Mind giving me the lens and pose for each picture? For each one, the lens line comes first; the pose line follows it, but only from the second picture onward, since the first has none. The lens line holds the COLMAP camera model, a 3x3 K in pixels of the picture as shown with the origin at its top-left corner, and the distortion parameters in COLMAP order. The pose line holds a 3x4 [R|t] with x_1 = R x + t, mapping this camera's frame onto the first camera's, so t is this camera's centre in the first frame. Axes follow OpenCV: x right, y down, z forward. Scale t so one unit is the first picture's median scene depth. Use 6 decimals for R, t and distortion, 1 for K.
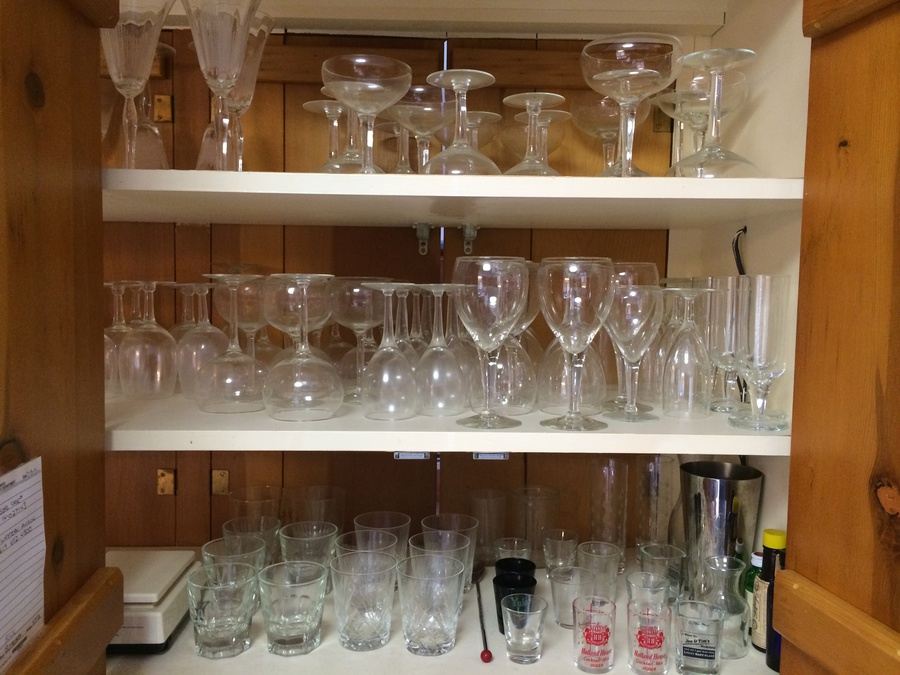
lens RADIAL K [[778.8, 0, 455.8], [0, 778.8, 334.0], [0, 0, 1]] dist [0.059158, -0.062438]
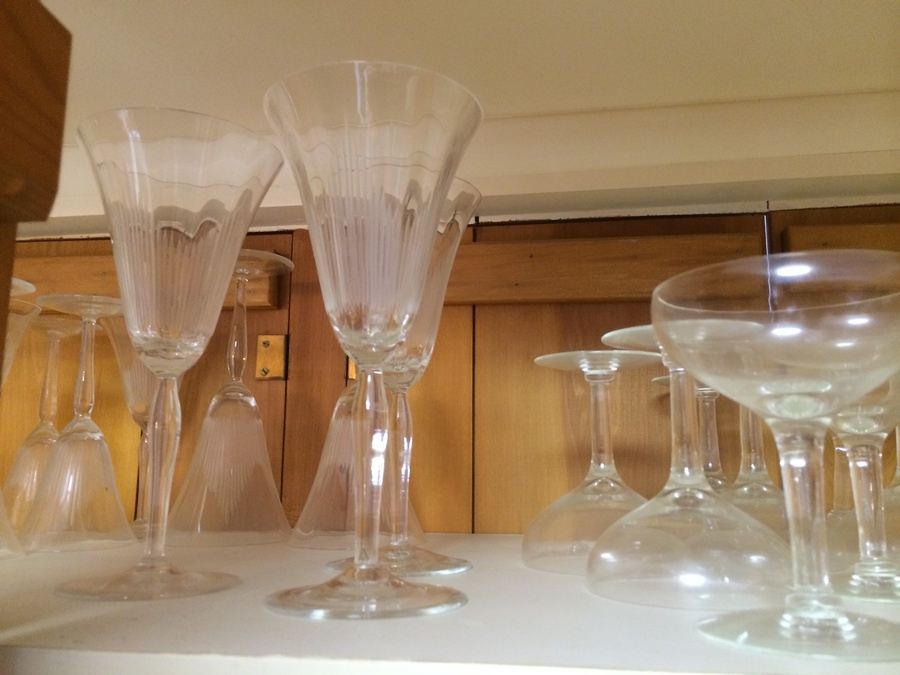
lens RADIAL K [[778.8, 0, 443.2], [0, 778.8, 332.2], [0, 0, 1]] dist [0.059158, -0.062438]
pose [[0.983479, -0.038315, -0.176921, -0.142059], [-0.003248, 0.973451, -0.228872, -0.171753], [0.180994, 0.225665, 0.957244, 0.461304]]
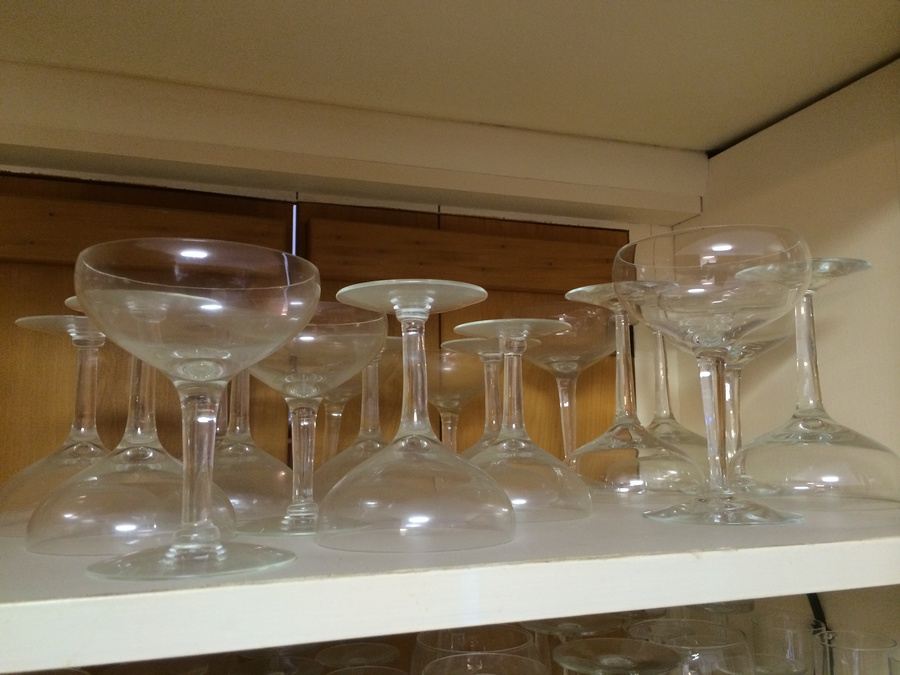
lens RADIAL K [[778.8, 0, 457.9], [0, 778.8, 340.5], [0, 0, 1]] dist [0.059158, -0.062438]
pose [[0.949805, 0.016680, 0.312399, -0.080983], [0.041021, 0.983315, -0.177223, -0.162704], [-0.310143, 0.181142, 0.933273, 0.426330]]
